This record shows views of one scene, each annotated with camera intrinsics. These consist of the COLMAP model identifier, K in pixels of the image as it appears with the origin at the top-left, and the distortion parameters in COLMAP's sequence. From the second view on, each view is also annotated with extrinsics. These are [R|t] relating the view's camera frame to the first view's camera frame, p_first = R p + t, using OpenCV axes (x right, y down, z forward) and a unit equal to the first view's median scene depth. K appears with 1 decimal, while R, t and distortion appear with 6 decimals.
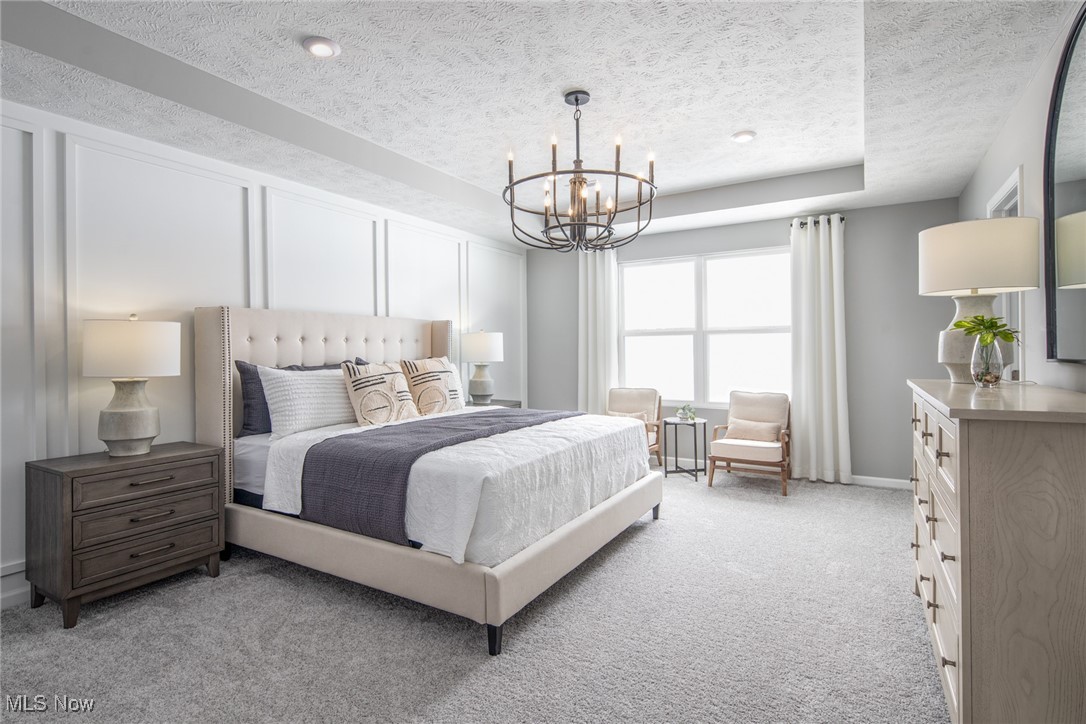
lens RADIAL K [[530.8, 0, 543.0], [0, 530.8, 362.0], [0, 0, 1]] dist [0.000257, 0.000023]
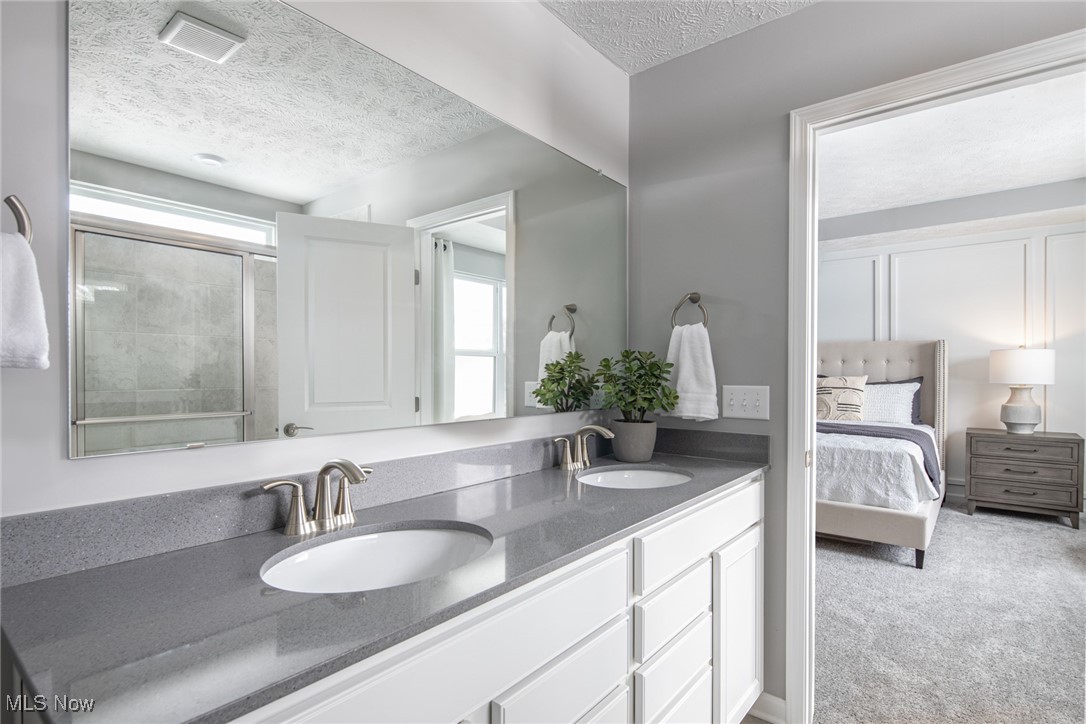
lens RADIAL K [[544.3, 0, 542.8], [0, 544.3, 387.0], [0, 0, 1]] dist [0.000478, 0.000075]
pose [[0.990062, -0.011580, -0.140156, -1.120814], [0.012462, 0.999908, 0.005416, 0.004329], [0.140081, -0.007109, 0.990115, -0.481051]]
